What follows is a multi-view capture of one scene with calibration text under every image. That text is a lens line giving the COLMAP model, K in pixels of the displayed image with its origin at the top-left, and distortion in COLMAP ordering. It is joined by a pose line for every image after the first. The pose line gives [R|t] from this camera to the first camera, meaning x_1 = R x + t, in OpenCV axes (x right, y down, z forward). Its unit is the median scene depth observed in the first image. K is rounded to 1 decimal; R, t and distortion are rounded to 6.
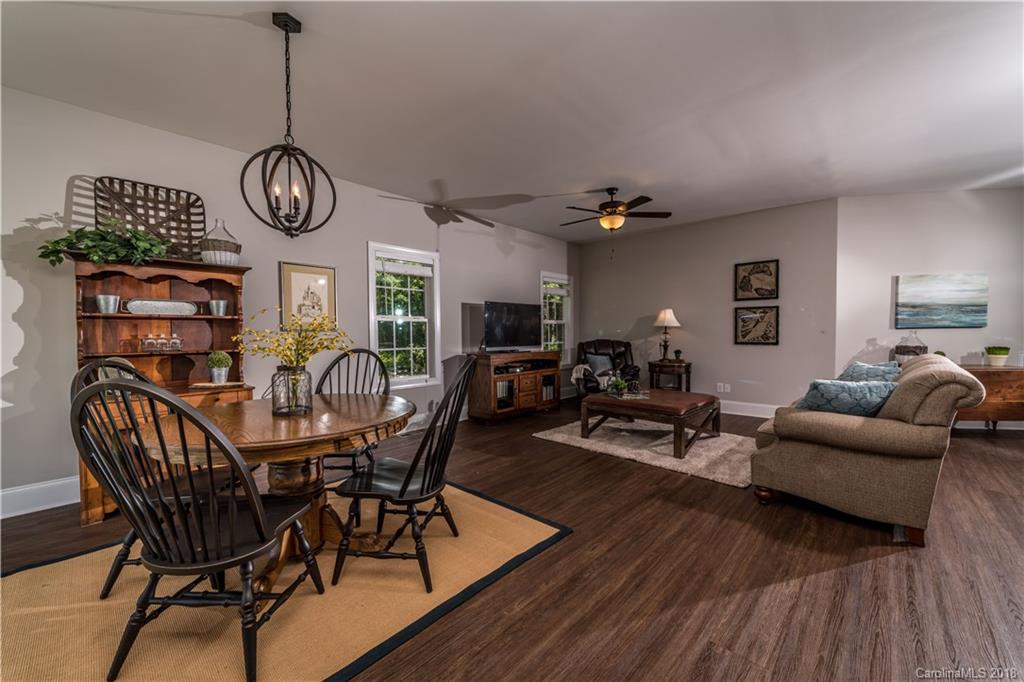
lens RADIAL K [[406.5, 0, 519.3], [0, 406.5, 340.9], [0, 0, 1]] dist [0.015929, 0.000282]
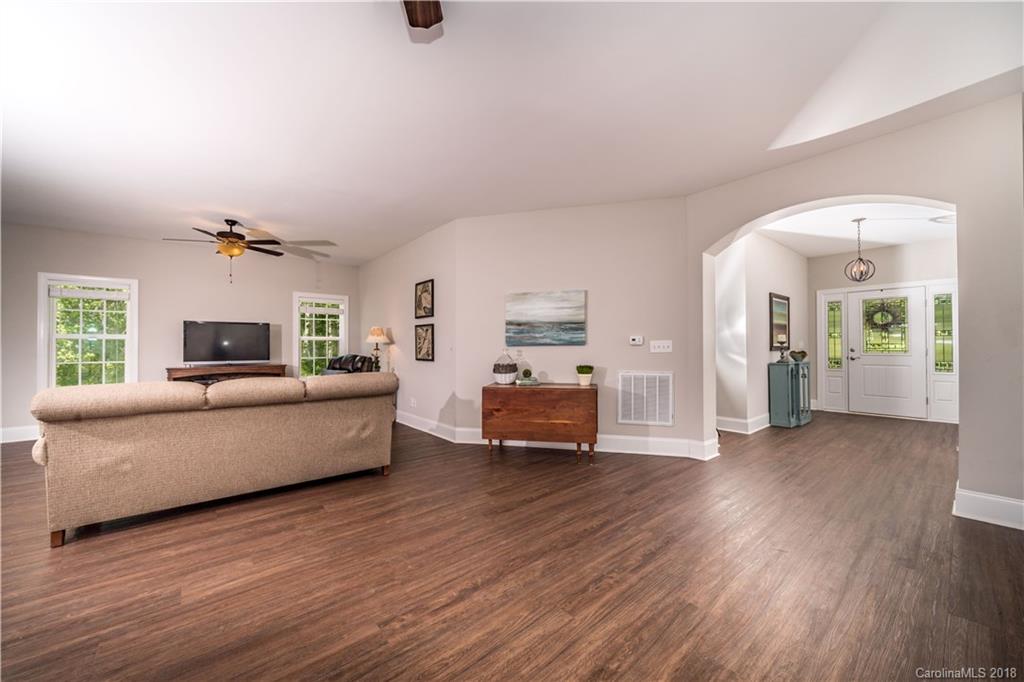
lens RADIAL K [[385.3, 0, 504.5], [0, 385.3, 342.4], [0, 0, 1]] dist [0.007965, -0.000036]
pose [[0.986180, 0.001362, -0.165672, 0.958631], [-0.006590, 0.999497, -0.031008, -0.009073], [0.165546, 0.031671, 0.985693, 0.070518]]
